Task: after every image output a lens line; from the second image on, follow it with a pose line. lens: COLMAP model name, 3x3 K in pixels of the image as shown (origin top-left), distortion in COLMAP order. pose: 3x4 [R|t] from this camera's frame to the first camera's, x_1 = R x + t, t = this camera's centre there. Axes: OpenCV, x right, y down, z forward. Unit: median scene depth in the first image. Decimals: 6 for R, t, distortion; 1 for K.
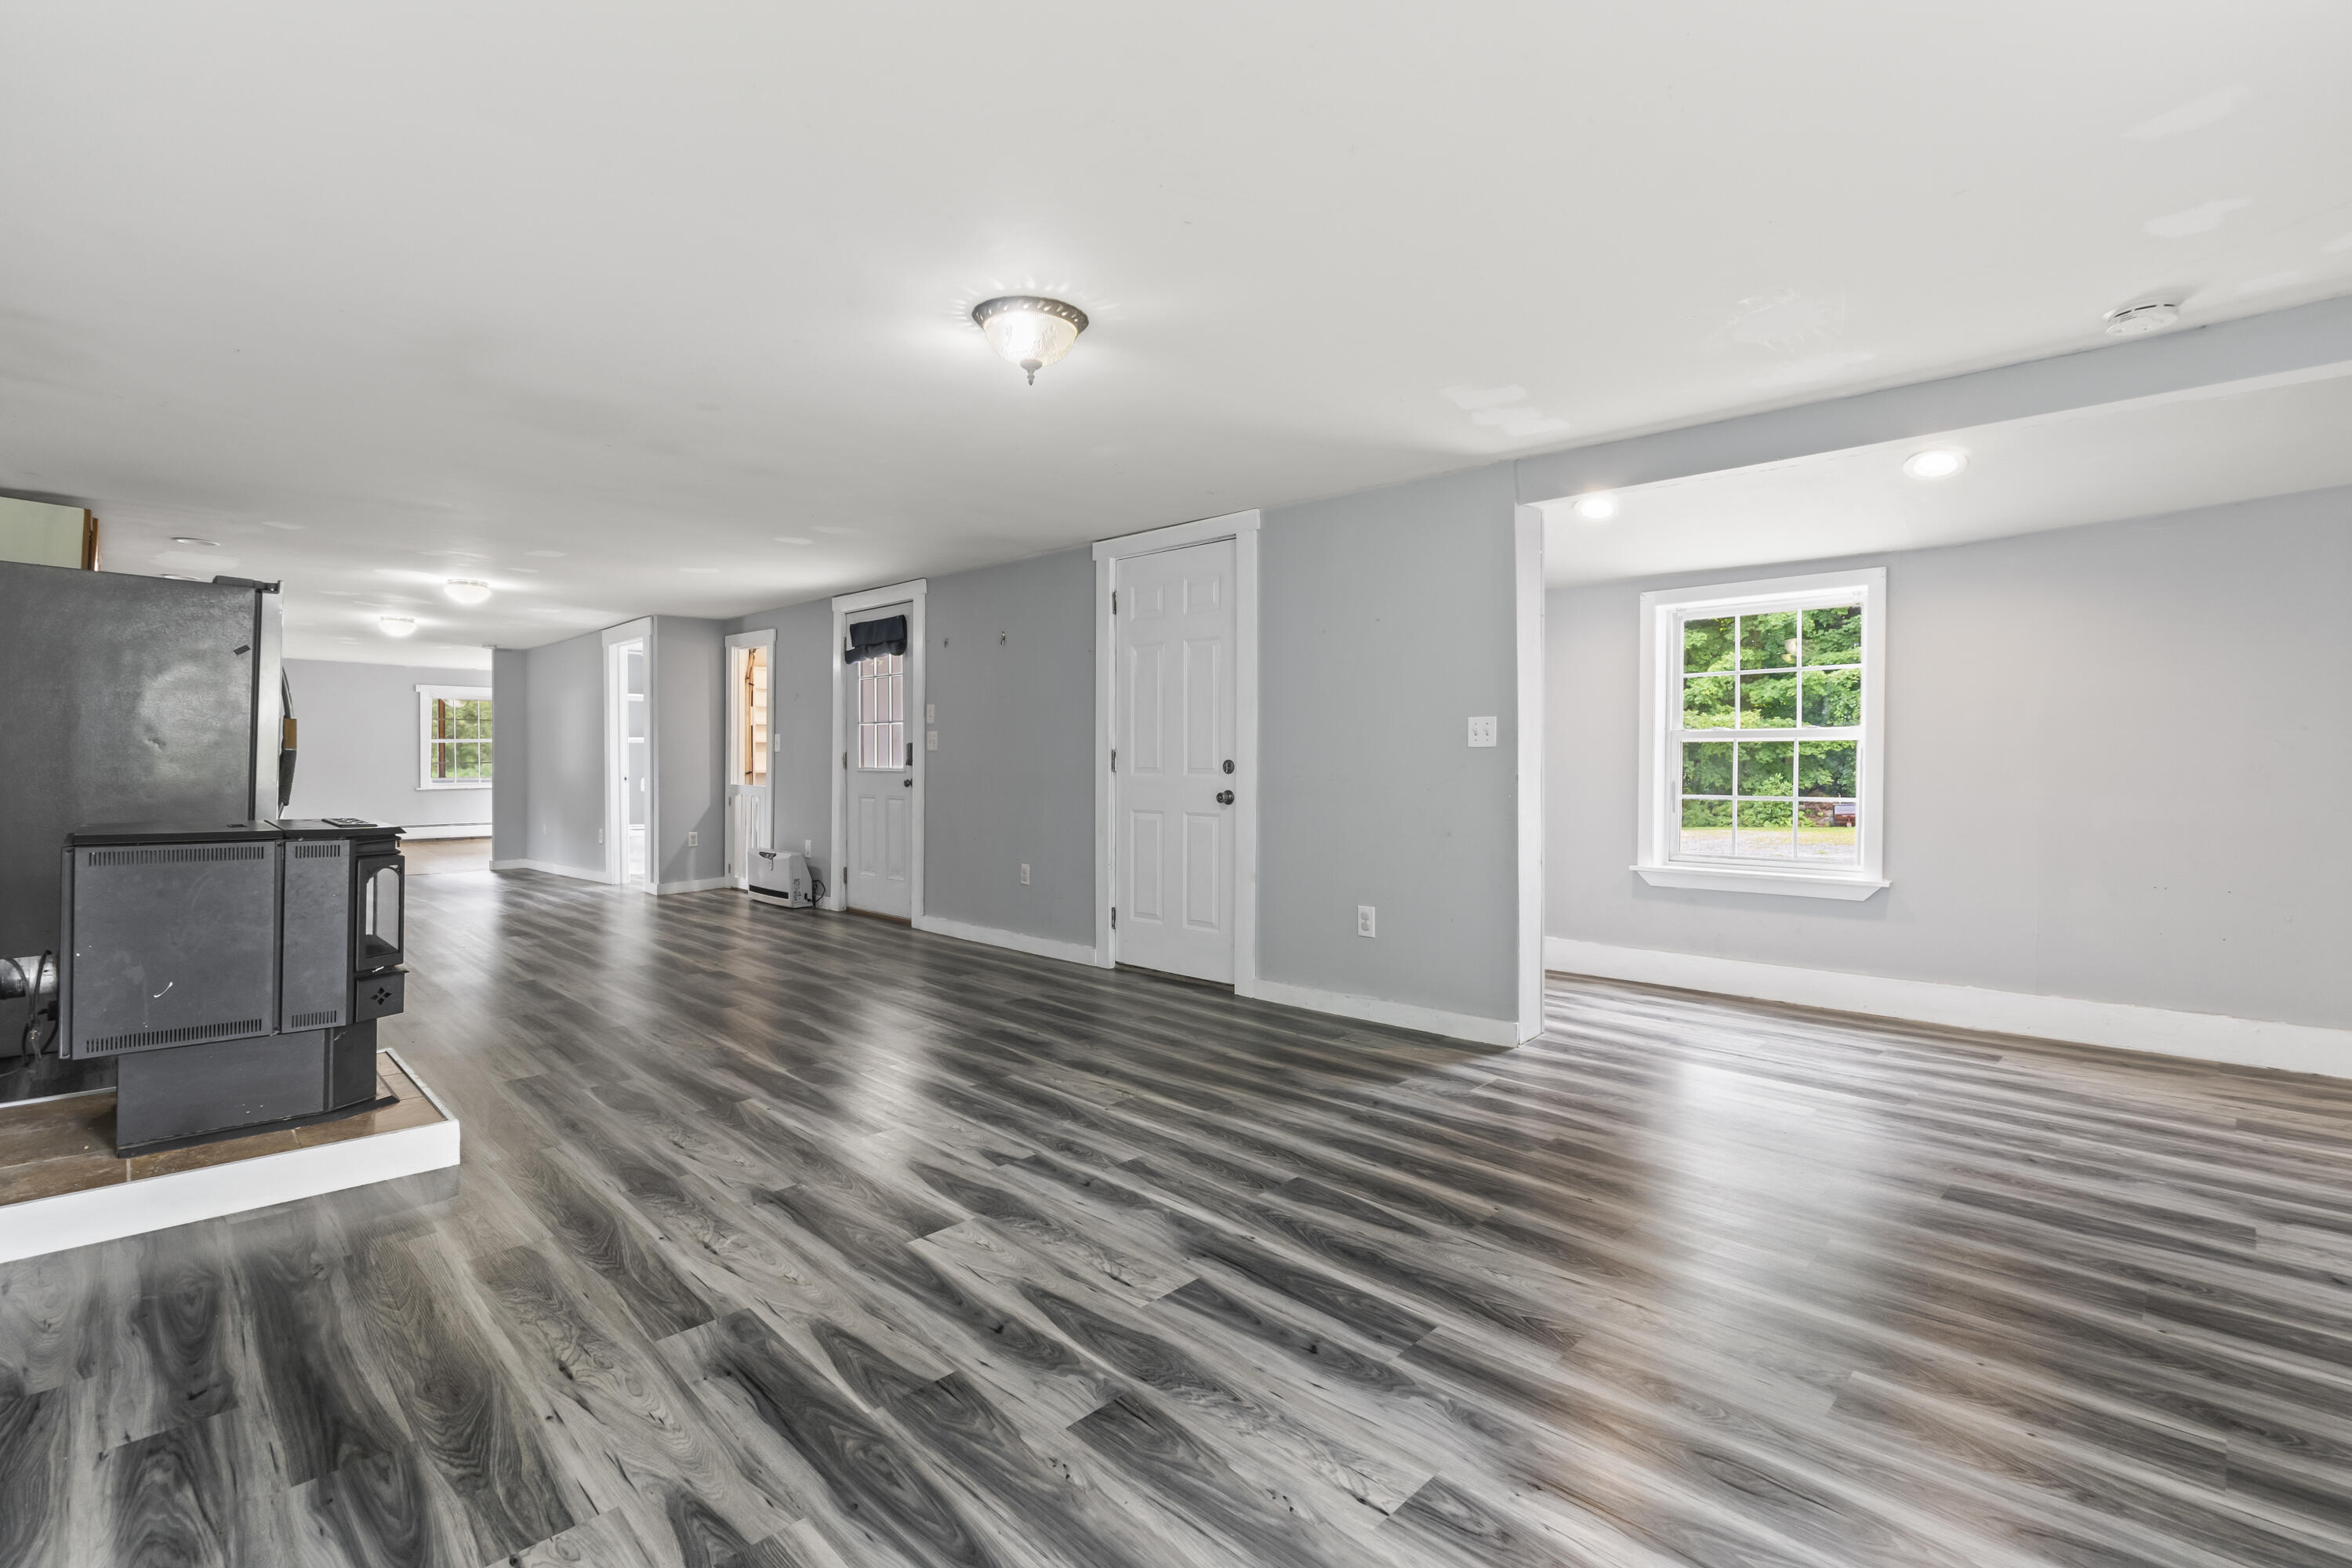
lens RADIAL K [[1017.6, 0, 1176.0], [0, 1017.6, 784.0], [0, 0, 1]] dist [-0.001268, 0.000131]
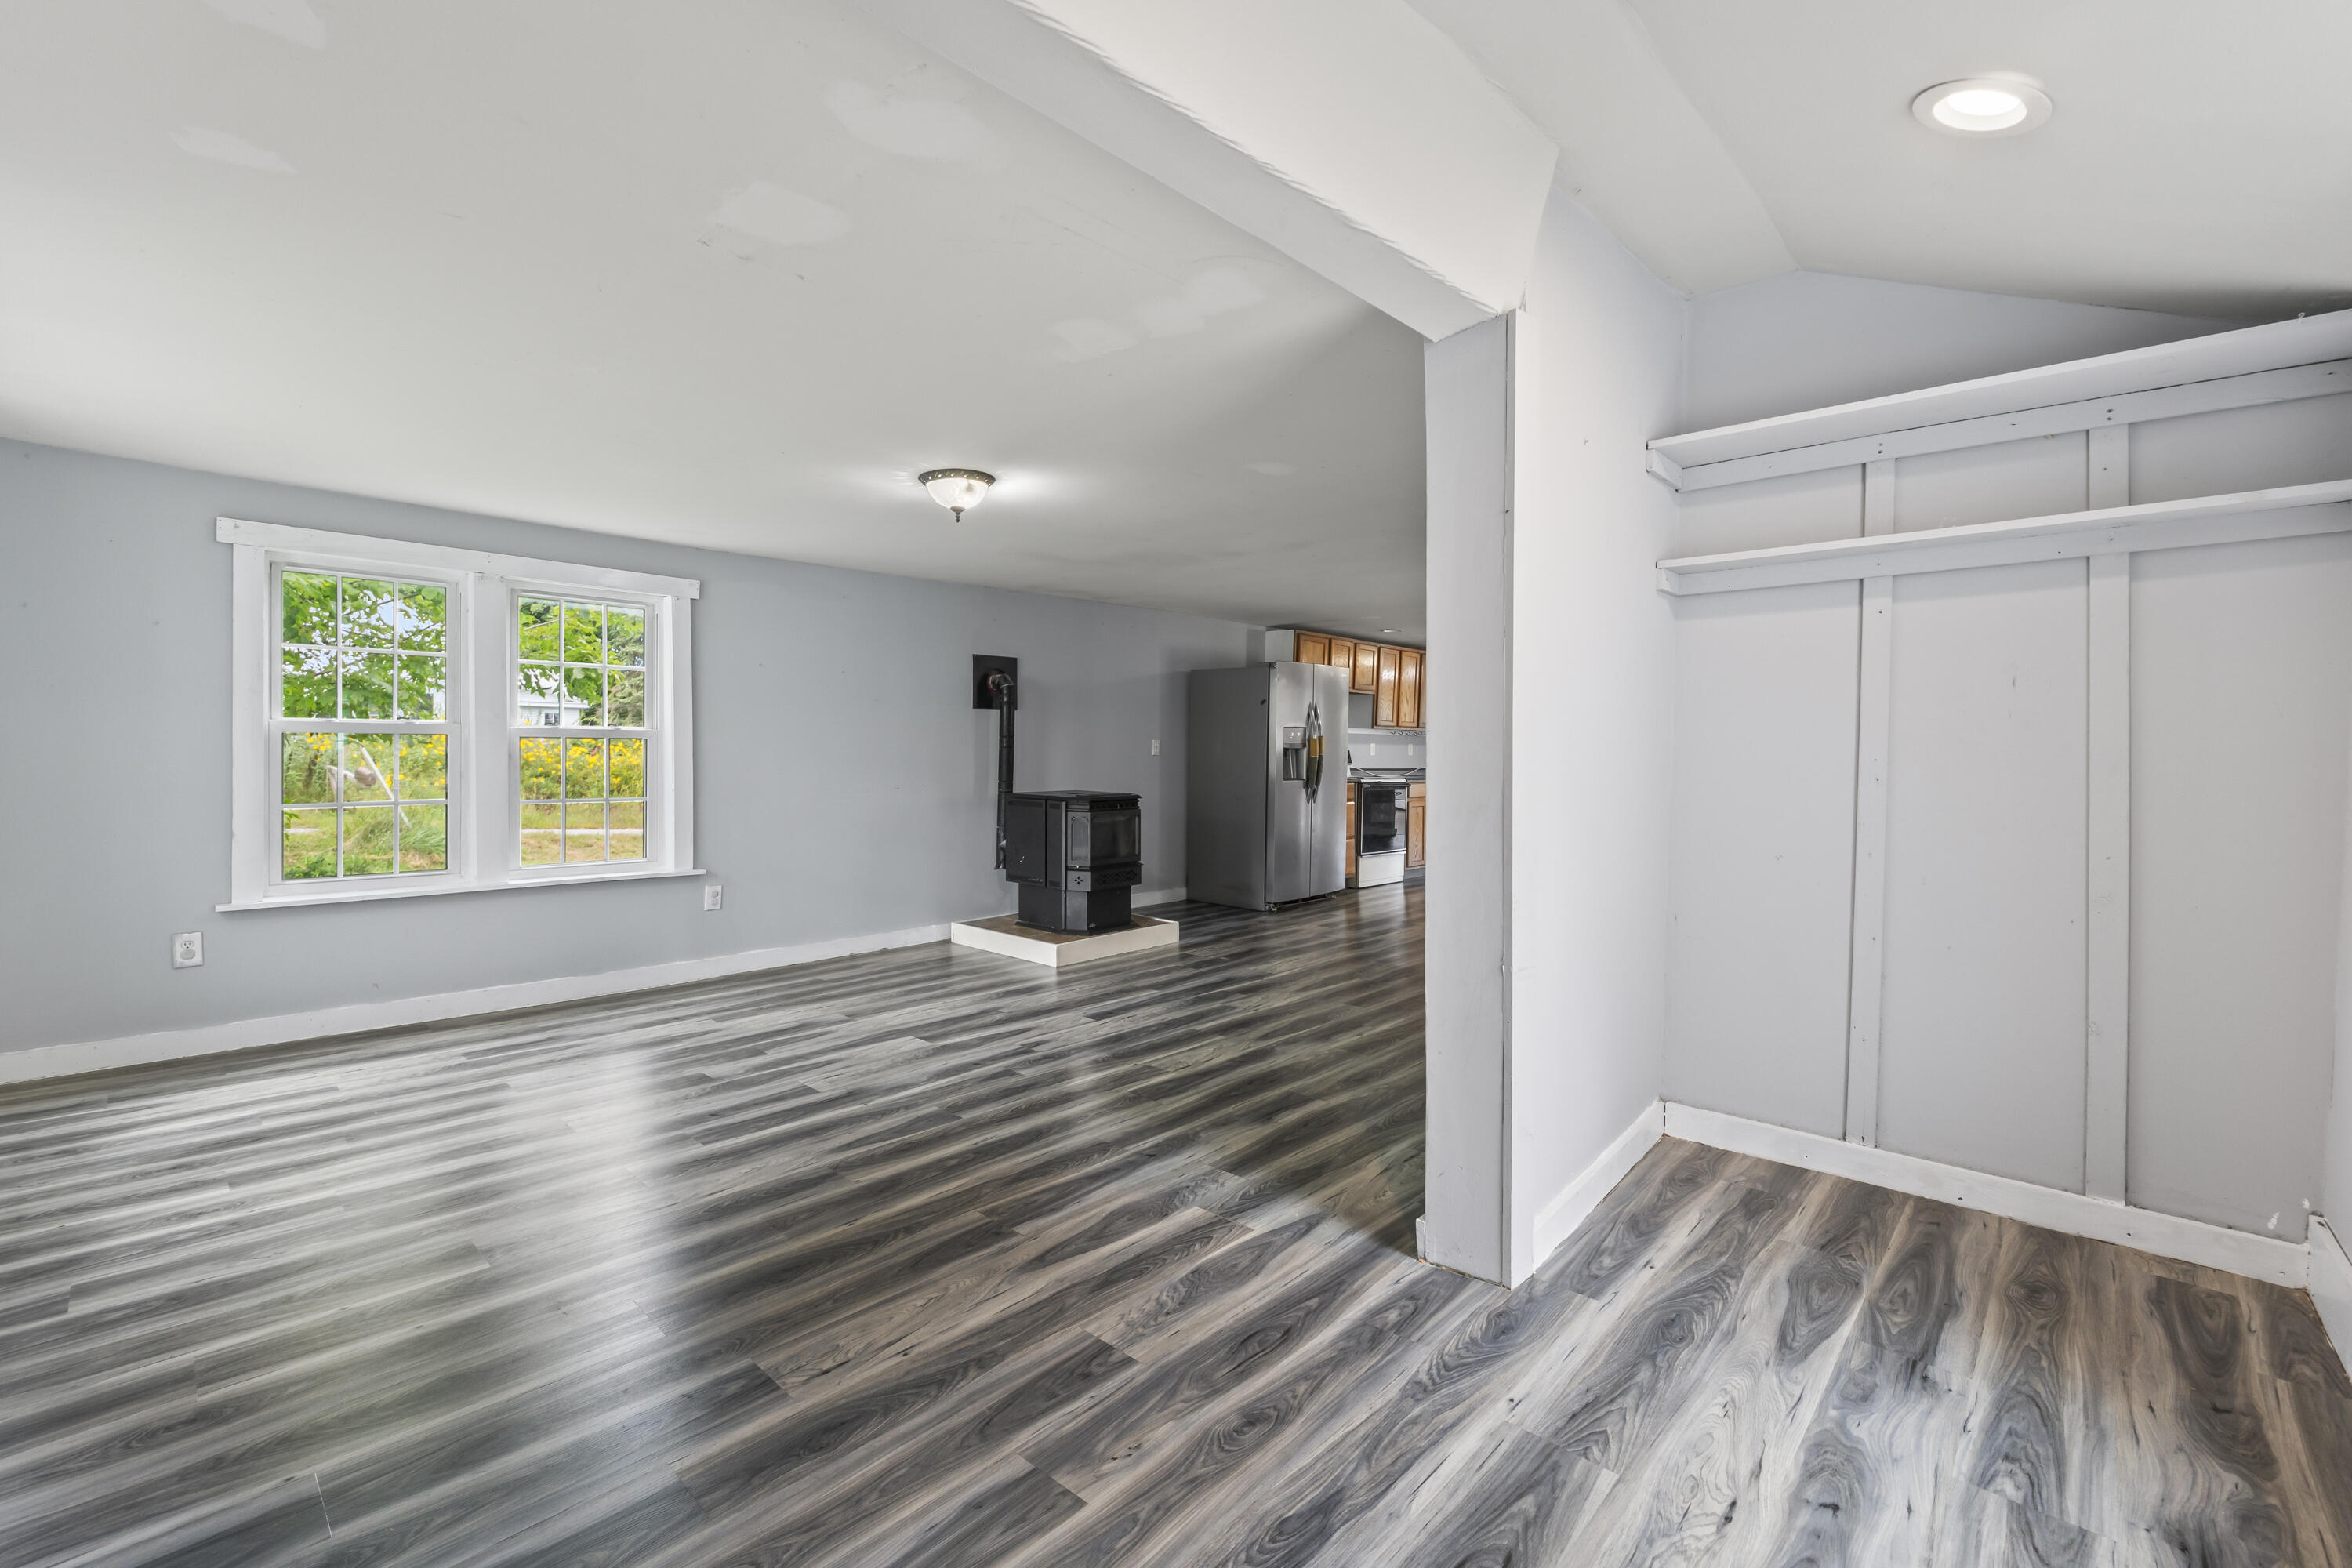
lens RADIAL K [[982.7, 0, 1179.9], [0, 982.7, 761.5], [0, 0, 1]] dist [-0.000047, 0.000010]
pose [[0.058064, 0.005134, -0.998300, 1.355914], [-0.024694, 0.999688, 0.003705, -0.042748], [0.998007, 0.024437, 0.058173, 1.247845]]
